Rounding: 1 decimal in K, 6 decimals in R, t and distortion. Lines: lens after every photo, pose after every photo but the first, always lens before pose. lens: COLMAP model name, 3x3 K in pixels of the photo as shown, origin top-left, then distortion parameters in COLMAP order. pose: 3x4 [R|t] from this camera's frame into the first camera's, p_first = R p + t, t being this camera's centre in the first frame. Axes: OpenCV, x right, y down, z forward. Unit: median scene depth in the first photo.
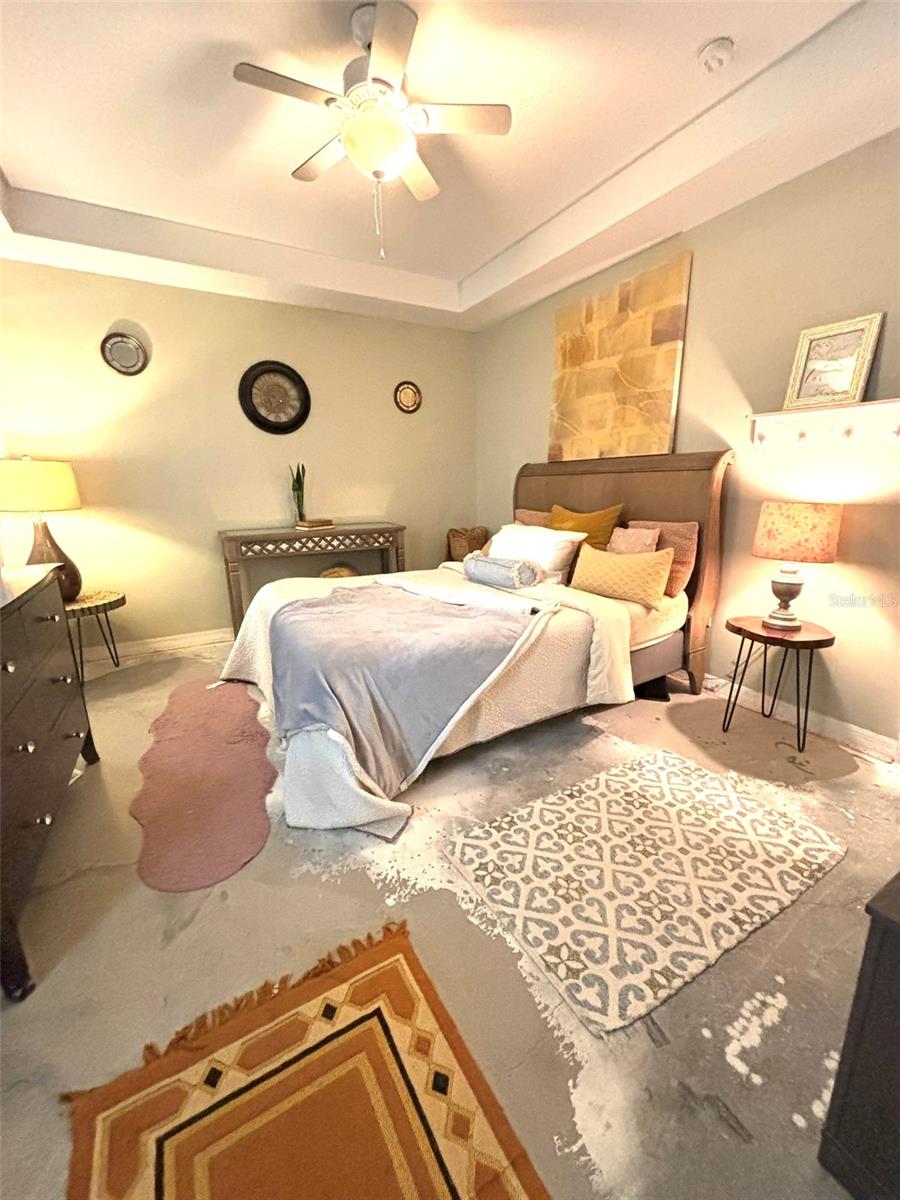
lens RADIAL K [[473.4, 0, 450.5], [0, 473.4, 594.0], [0, 0, 1]] dist [0.000658, -0.000022]
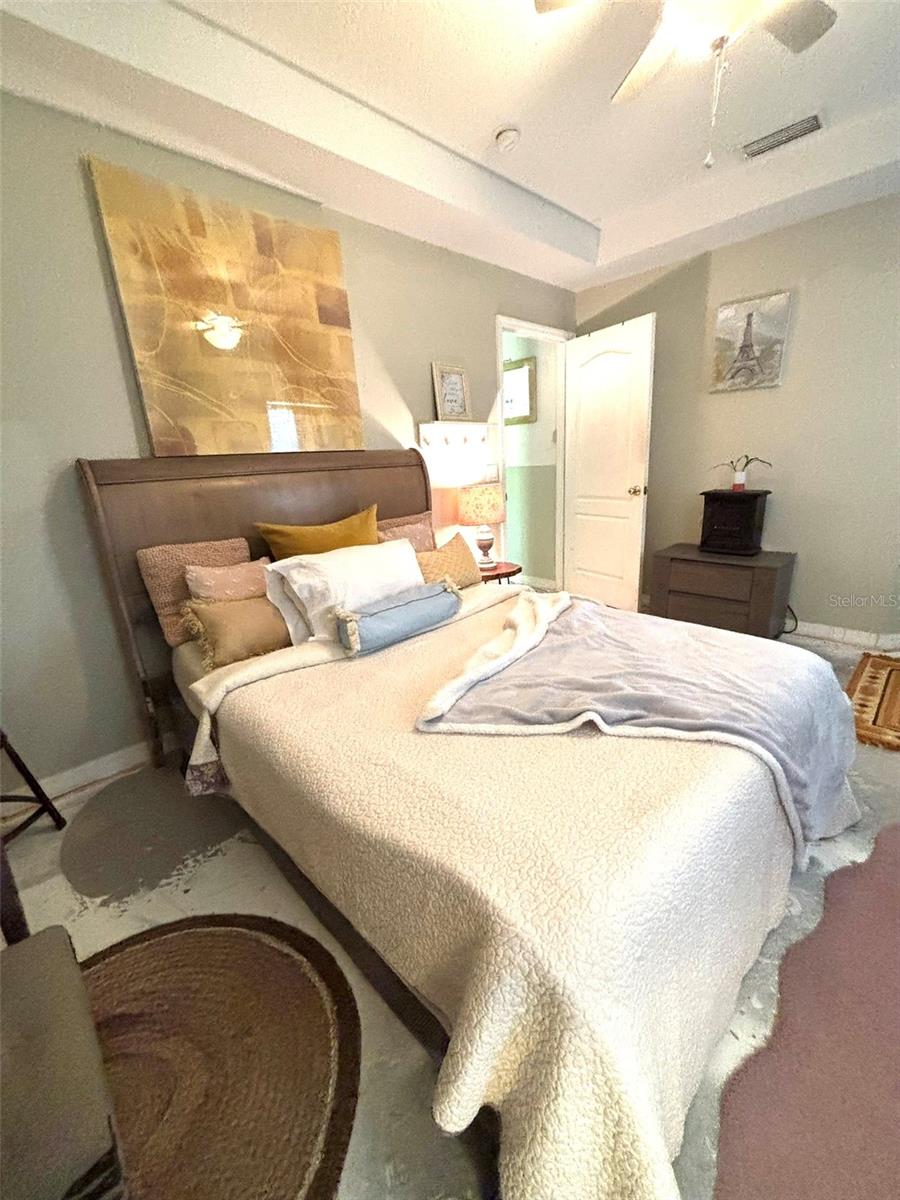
lens RADIAL K [[473.4, 0, 455.8], [0, 473.4, 609.1], [0, 0, 1]] dist [0.000658, -0.000022]
pose [[-0.244674, -0.247009, 0.937614, -0.597519], [0.289945, 0.904119, 0.313847, -0.259283], [-0.925239, 0.348647, -0.149596, 1.120029]]
